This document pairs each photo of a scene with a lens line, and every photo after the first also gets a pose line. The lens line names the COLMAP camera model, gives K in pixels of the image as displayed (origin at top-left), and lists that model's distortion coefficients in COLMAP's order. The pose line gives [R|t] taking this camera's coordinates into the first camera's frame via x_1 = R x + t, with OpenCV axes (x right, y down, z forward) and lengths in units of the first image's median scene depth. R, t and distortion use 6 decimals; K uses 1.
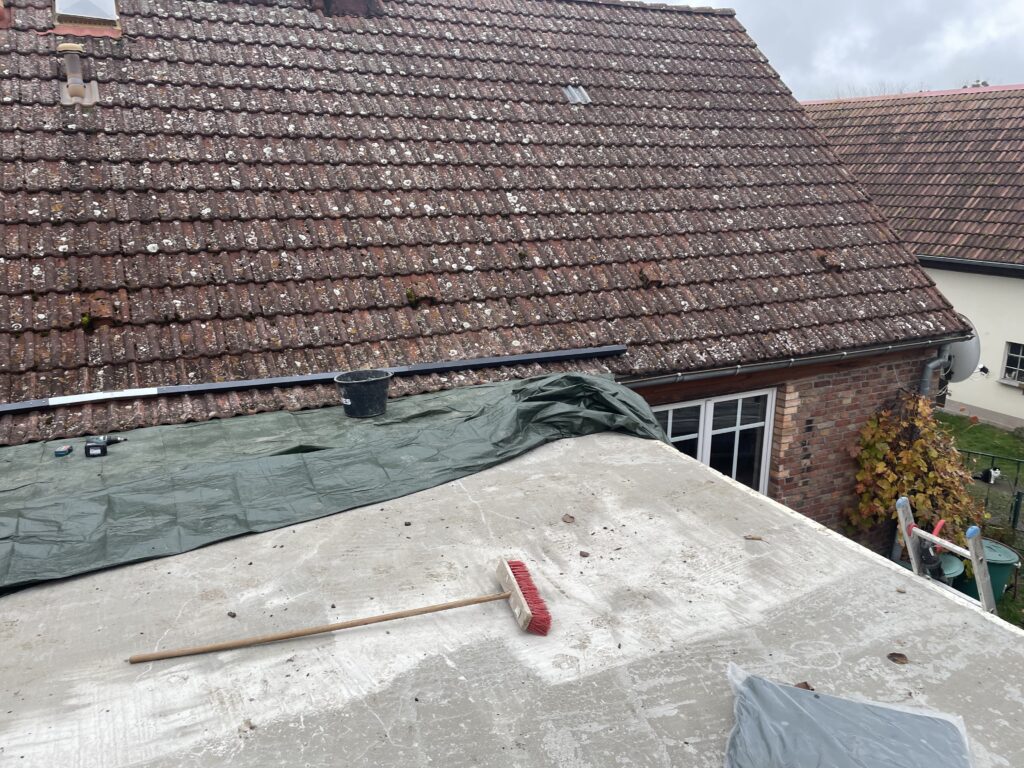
lens RADIAL K [[766.5, 0, 512.0], [0, 766.5, 384.0], [0, 0, 1]] dist [0.085113, -0.104398]
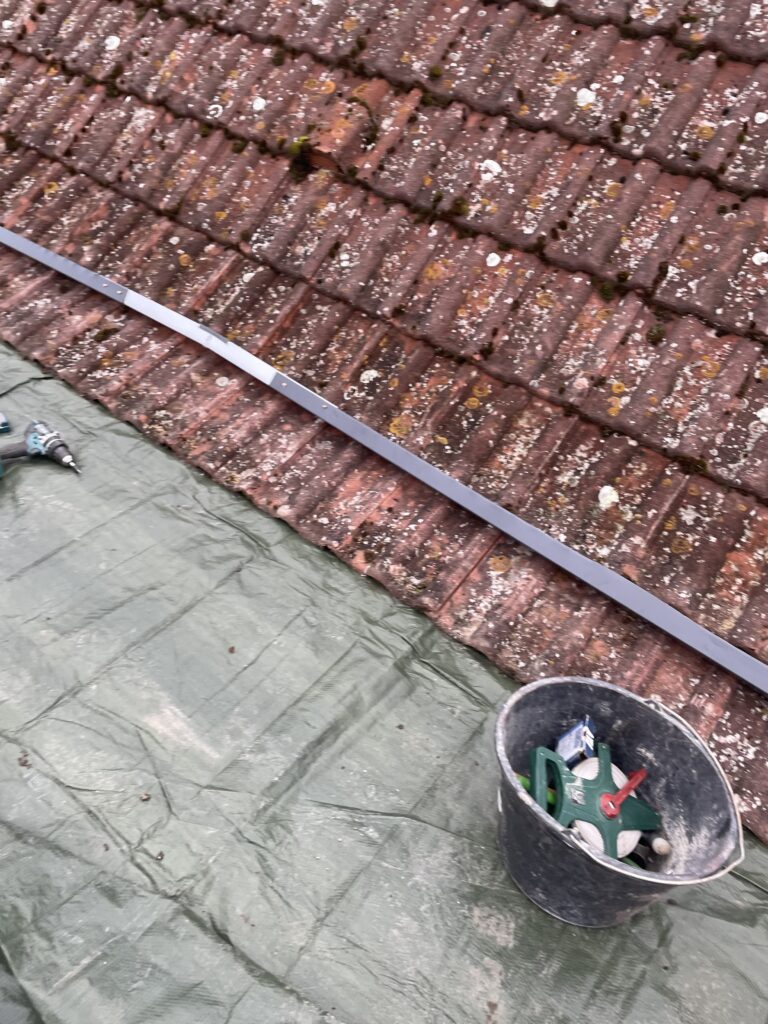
lens RADIAL K [[766.5, 0, 384.0], [0, 766.5, 512.0], [0, 0, 1]] dist [0.085113, -0.104398]
pose [[0.448116, 0.624316, -0.639860, -0.116347], [-0.333925, 0.780835, 0.528006, -0.160191], [0.829268, -0.022942, 0.558380, 0.764582]]
